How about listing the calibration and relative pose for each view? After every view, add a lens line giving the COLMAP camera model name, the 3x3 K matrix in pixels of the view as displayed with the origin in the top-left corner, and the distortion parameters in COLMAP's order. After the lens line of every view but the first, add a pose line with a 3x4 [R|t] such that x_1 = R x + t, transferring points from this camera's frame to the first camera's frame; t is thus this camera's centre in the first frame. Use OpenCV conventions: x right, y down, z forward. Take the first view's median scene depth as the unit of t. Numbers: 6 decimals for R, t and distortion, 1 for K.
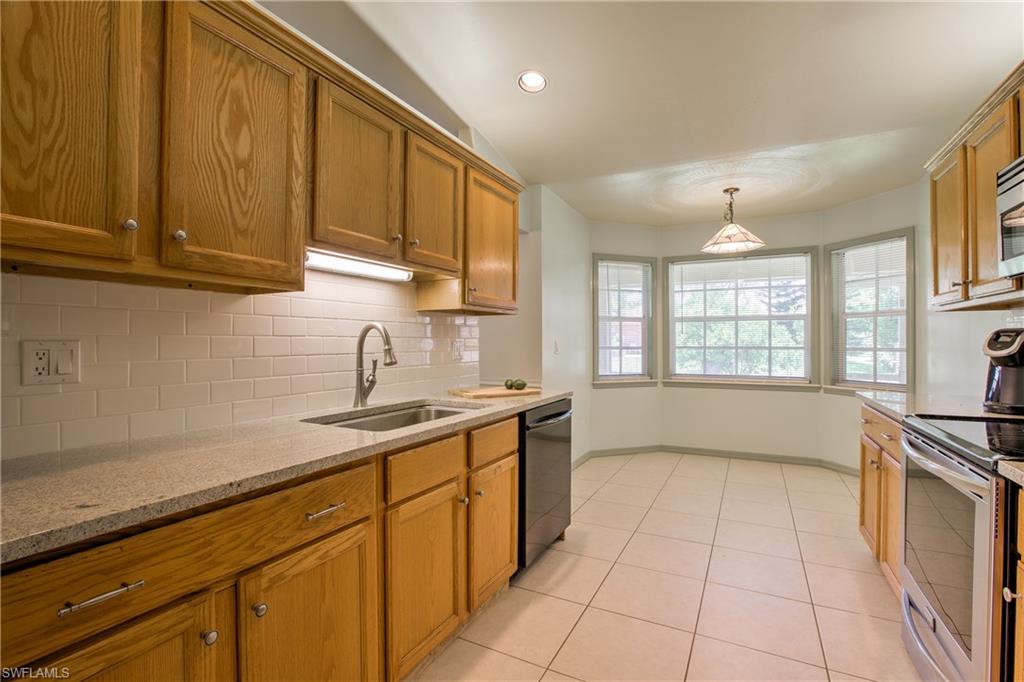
lens RADIAL K [[460.0, 0, 518.7], [0, 460.0, 341.4], [0, 0, 1]] dist [-0.062376, 0.021230]
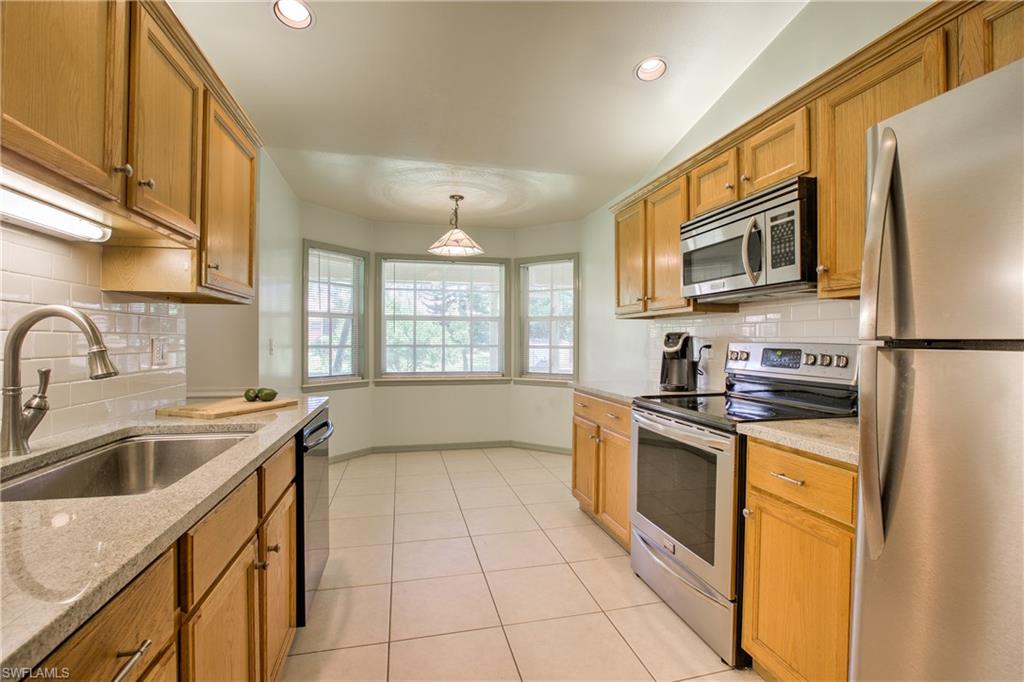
lens RADIAL K [[460.0, 0, 518.7], [0, 460.0, 341.4], [0, 0, 1]] dist [-0.062376, 0.021230]
pose [[0.750343, 0.002581, 0.661043, -0.142556], [-0.005587, 0.999981, 0.002437, -0.000530], [-0.661025, -0.005522, 0.750344, 0.111590]]
